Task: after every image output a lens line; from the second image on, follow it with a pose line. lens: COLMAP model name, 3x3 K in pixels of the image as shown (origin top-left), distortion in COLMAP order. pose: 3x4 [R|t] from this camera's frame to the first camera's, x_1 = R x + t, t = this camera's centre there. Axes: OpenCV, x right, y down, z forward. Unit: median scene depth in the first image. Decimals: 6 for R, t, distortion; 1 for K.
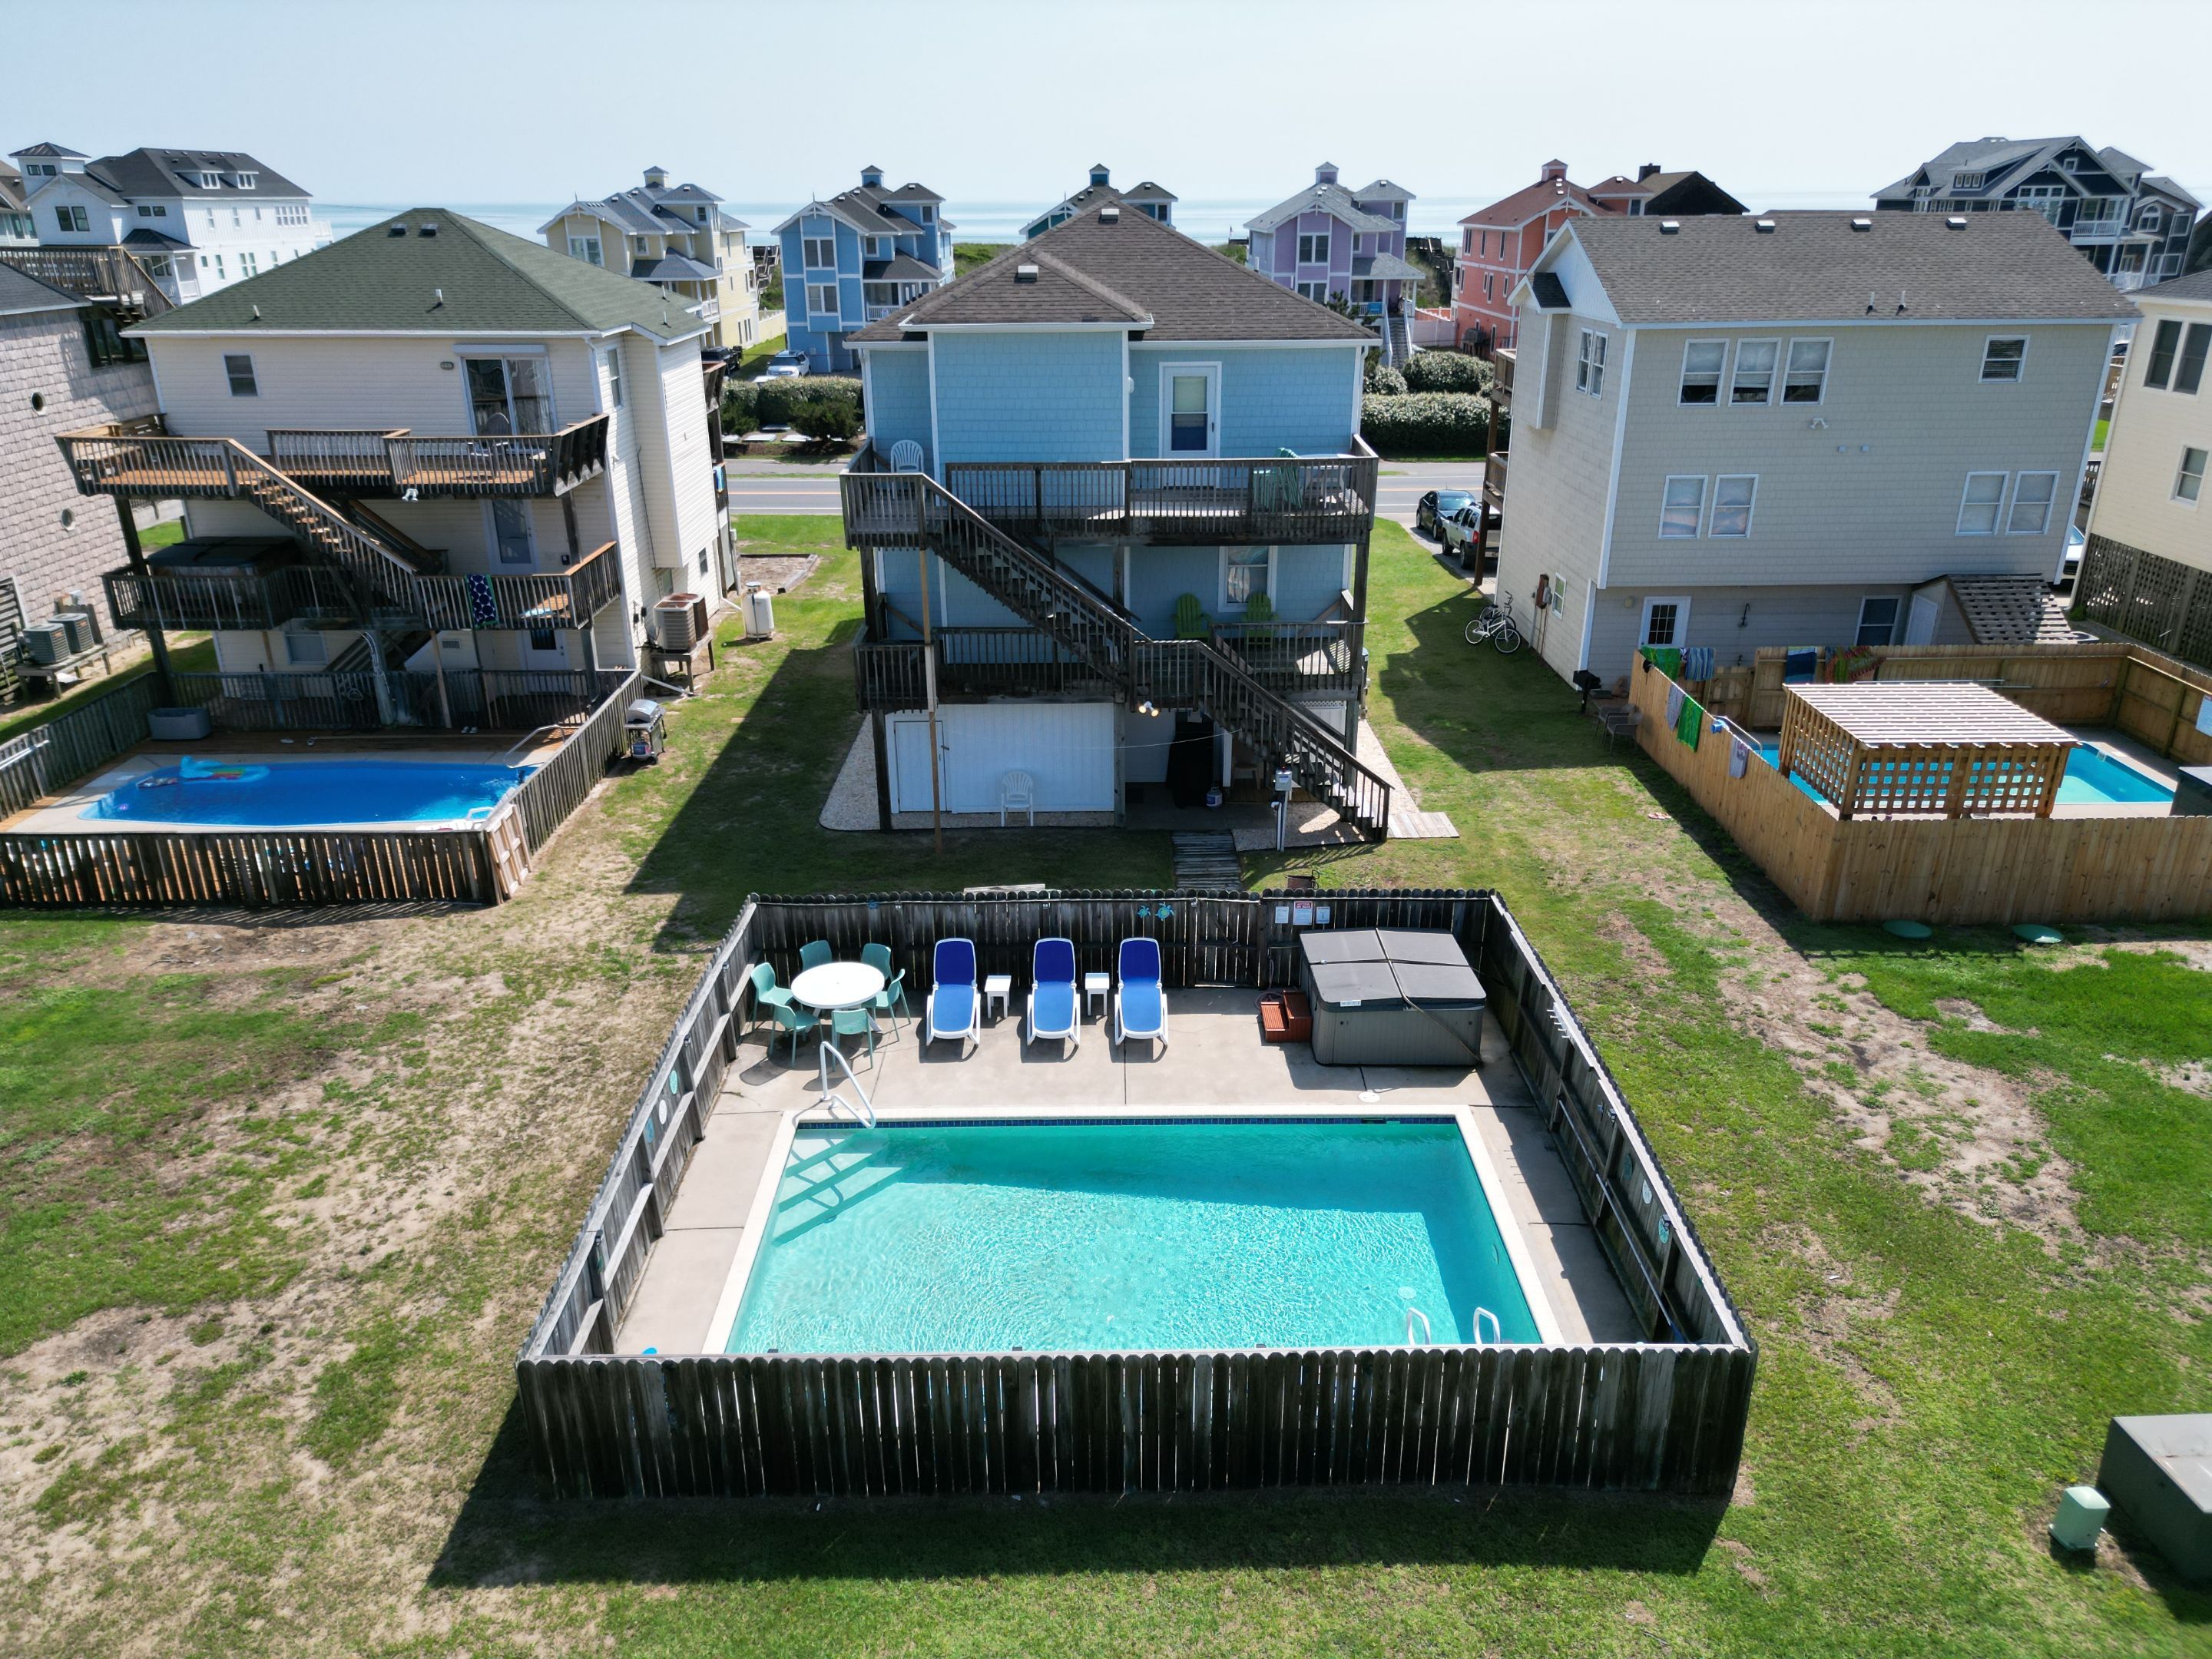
lens RADIAL K [[1553.6, 0, 1104.5], [0, 1553.6, 828.4], [0, 0, 1]] dist [0.053384, -0.049794]
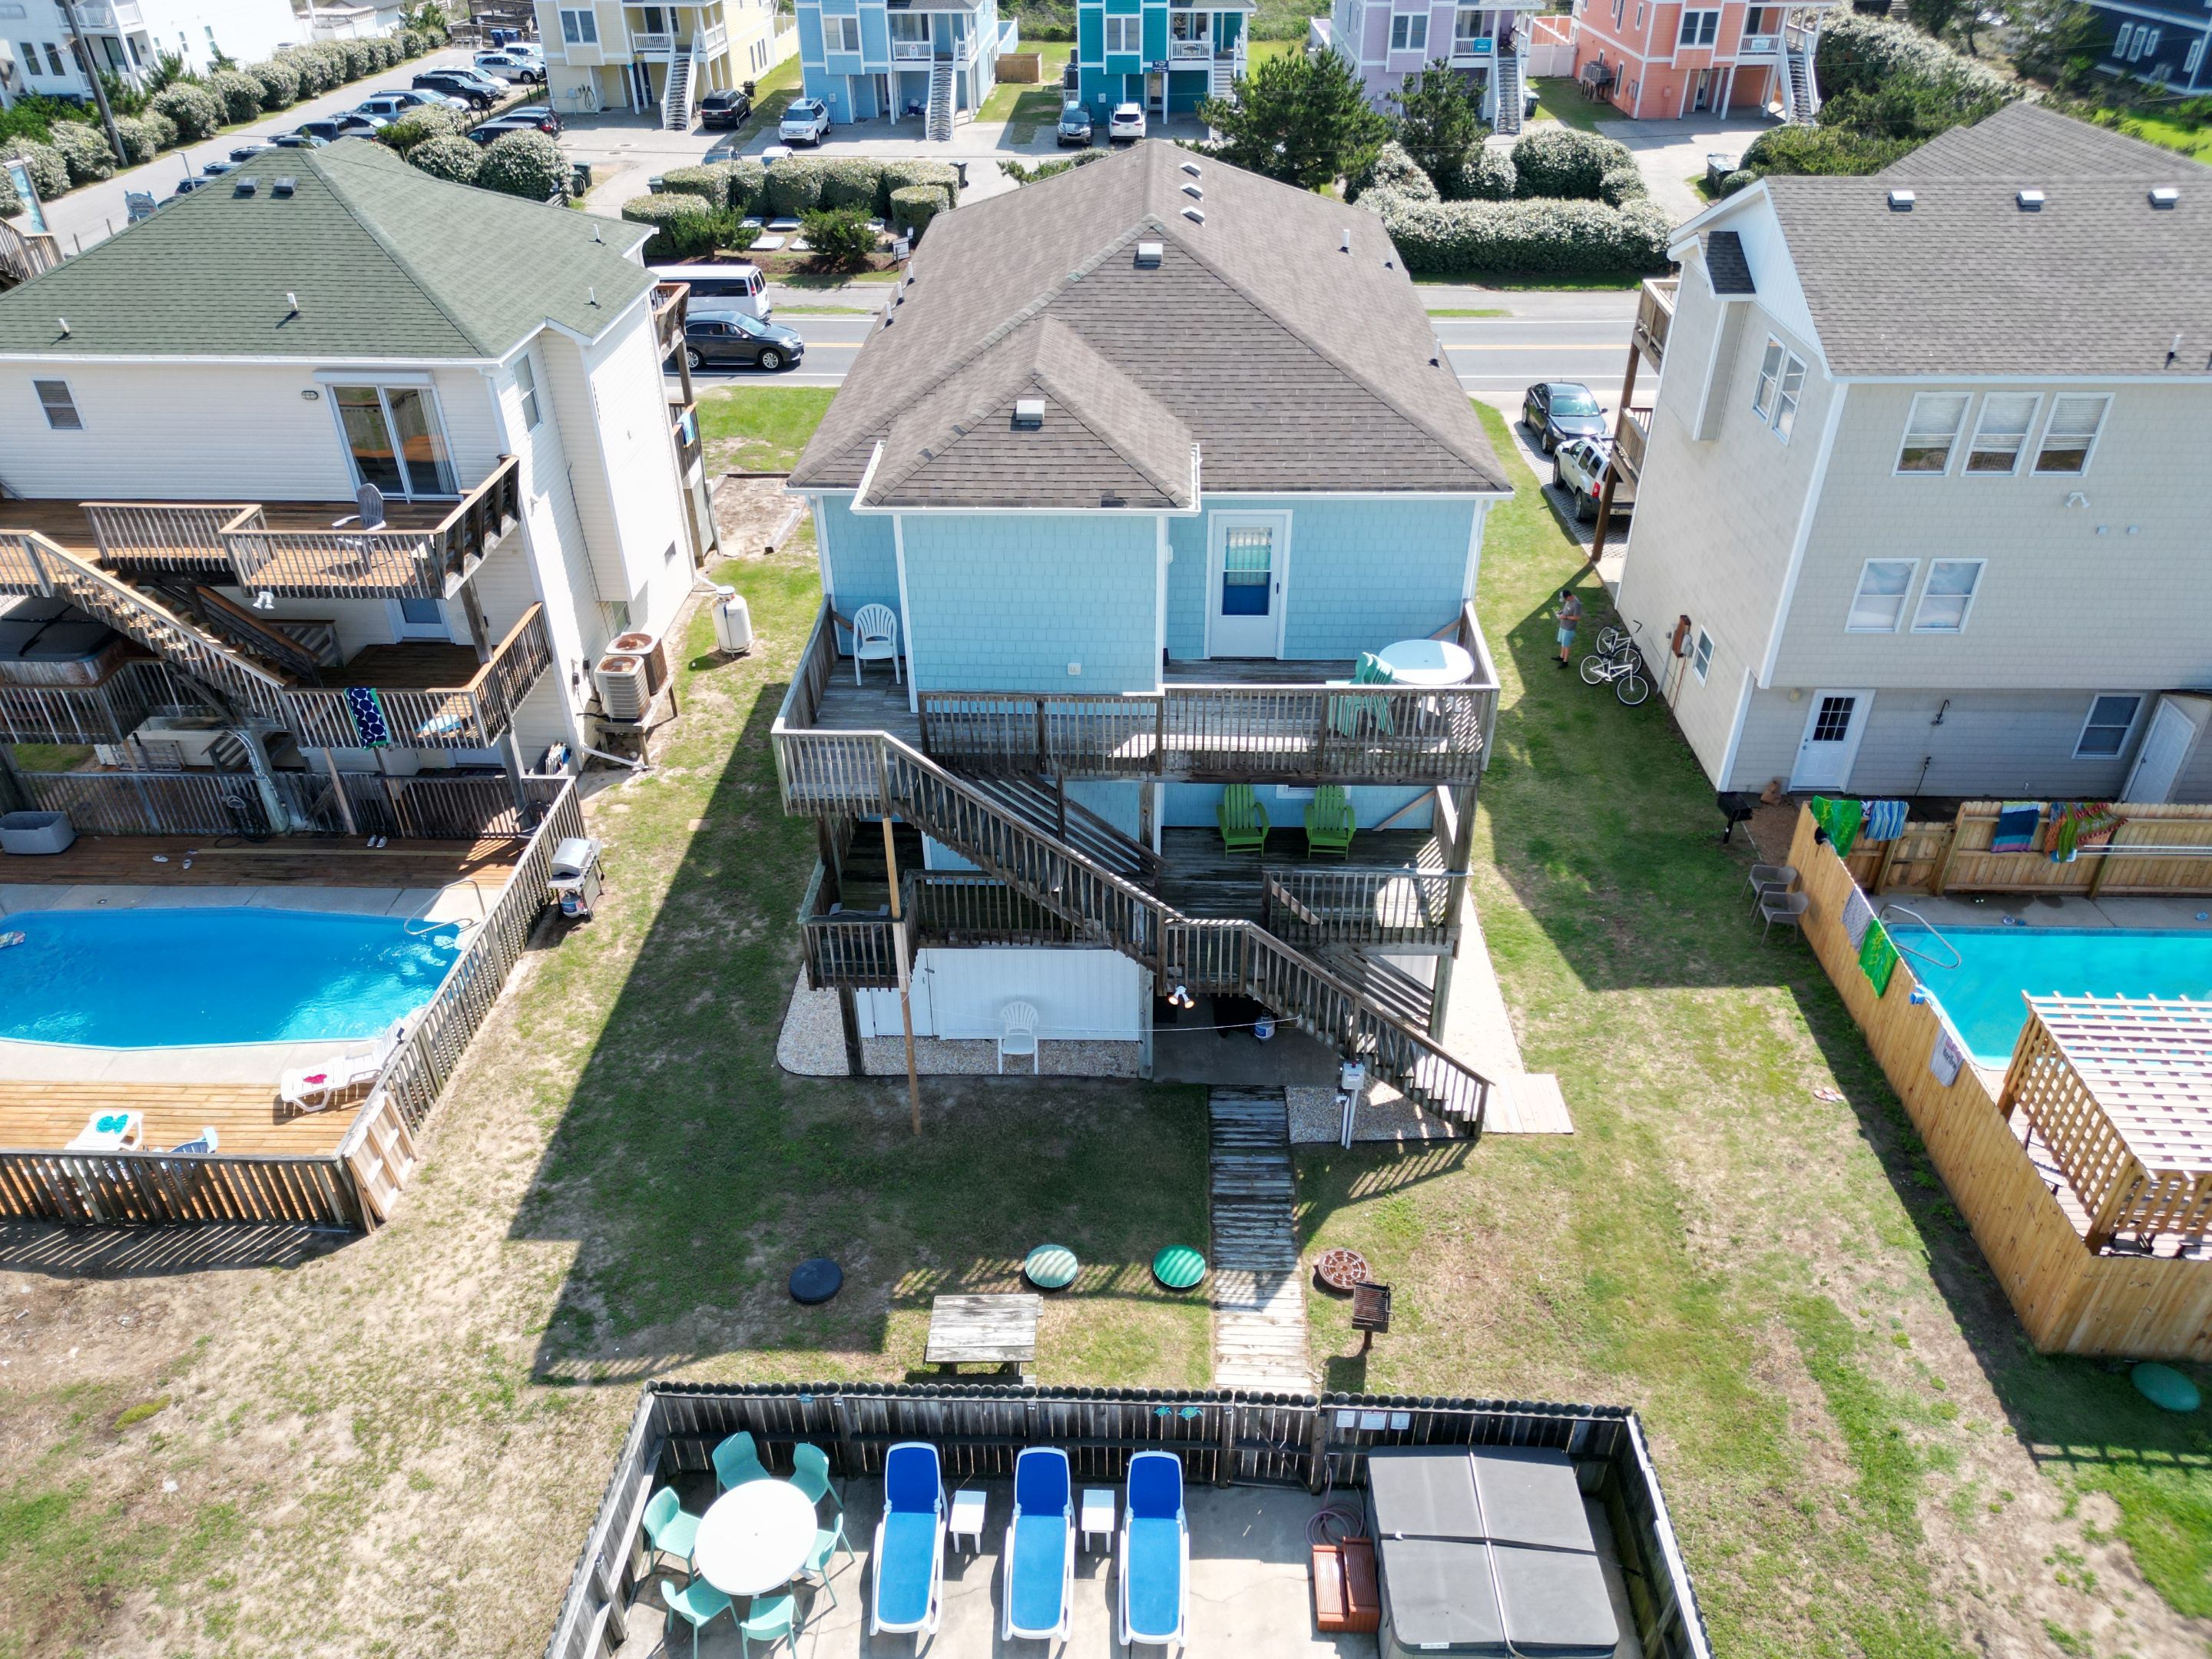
lens RADIAL K [[1553.6, 0, 1104.9], [0, 1553.6, 825.9], [0, 0, 1]] dist [0.053384, -0.049794]
pose [[0.999235, 0.020338, -0.033414, 0.011329], [-0.013346, 0.980210, 0.197508, -0.250201], [0.036770, -0.196911, 0.979732, 0.203160]]
